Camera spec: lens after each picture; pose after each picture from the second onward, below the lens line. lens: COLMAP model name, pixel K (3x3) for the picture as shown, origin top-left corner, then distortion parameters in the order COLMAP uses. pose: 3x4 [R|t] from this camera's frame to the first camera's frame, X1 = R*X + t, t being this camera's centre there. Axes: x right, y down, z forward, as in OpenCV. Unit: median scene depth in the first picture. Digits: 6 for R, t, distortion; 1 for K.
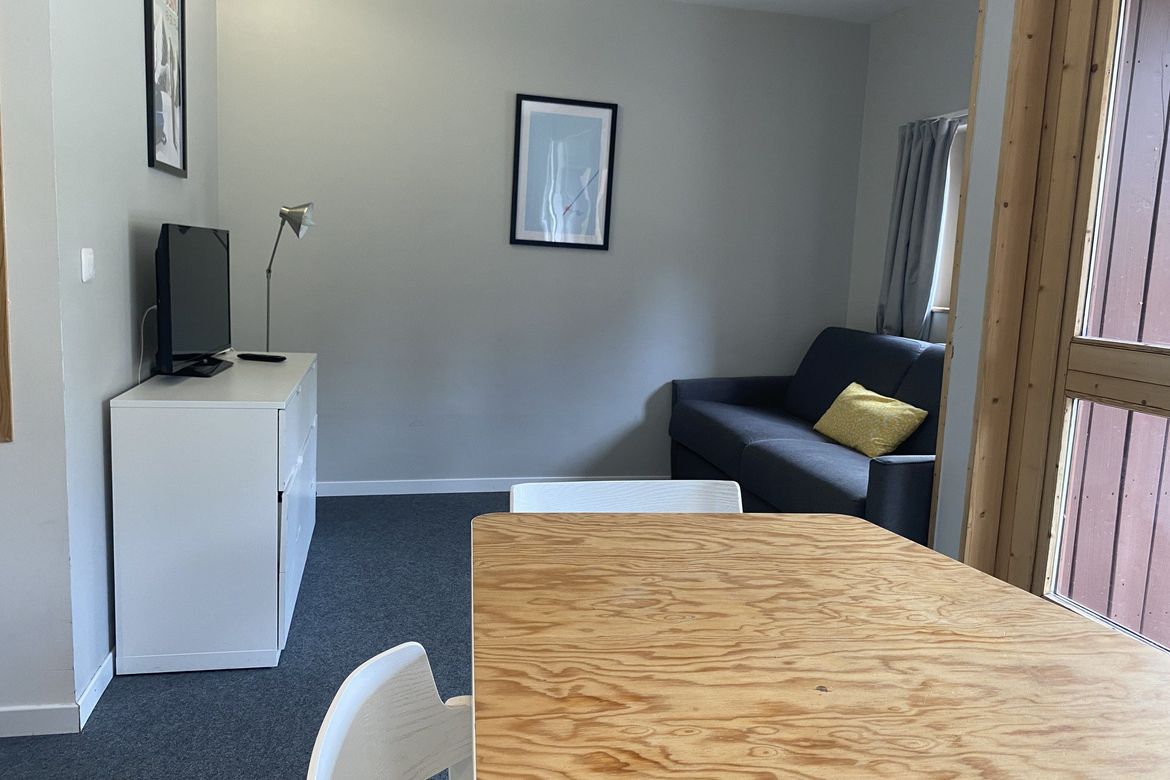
lens RADIAL K [[894.1, 0, 579.1], [0, 894.1, 377.1], [0, 0, 1]] dist [0.002102, 0.002590]
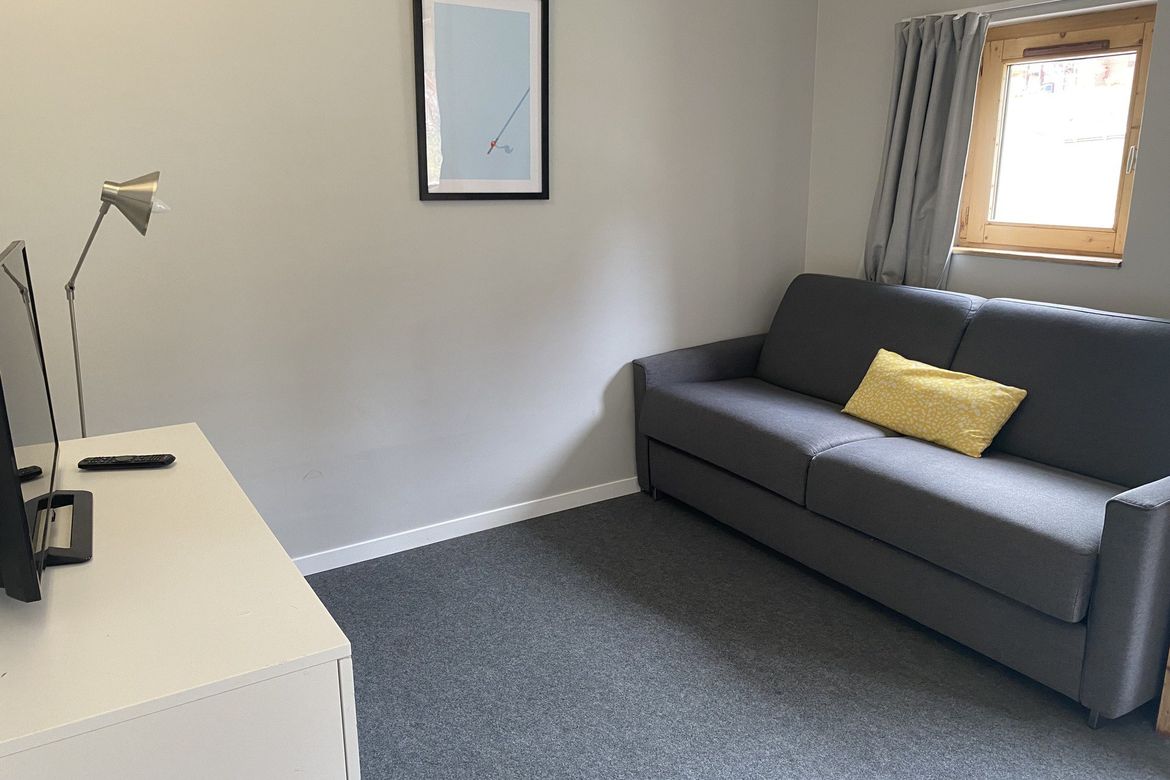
lens RADIAL K [[894.1, 0, 579.1], [0, 894.1, 377.1], [0, 0, 1]] dist [0.002102, 0.002590]
pose [[0.940830, -0.129026, 0.313354, -0.624841], [0.091170, 0.986960, 0.132655, -0.300755], [-0.326384, -0.096237, 0.940325, 0.934914]]
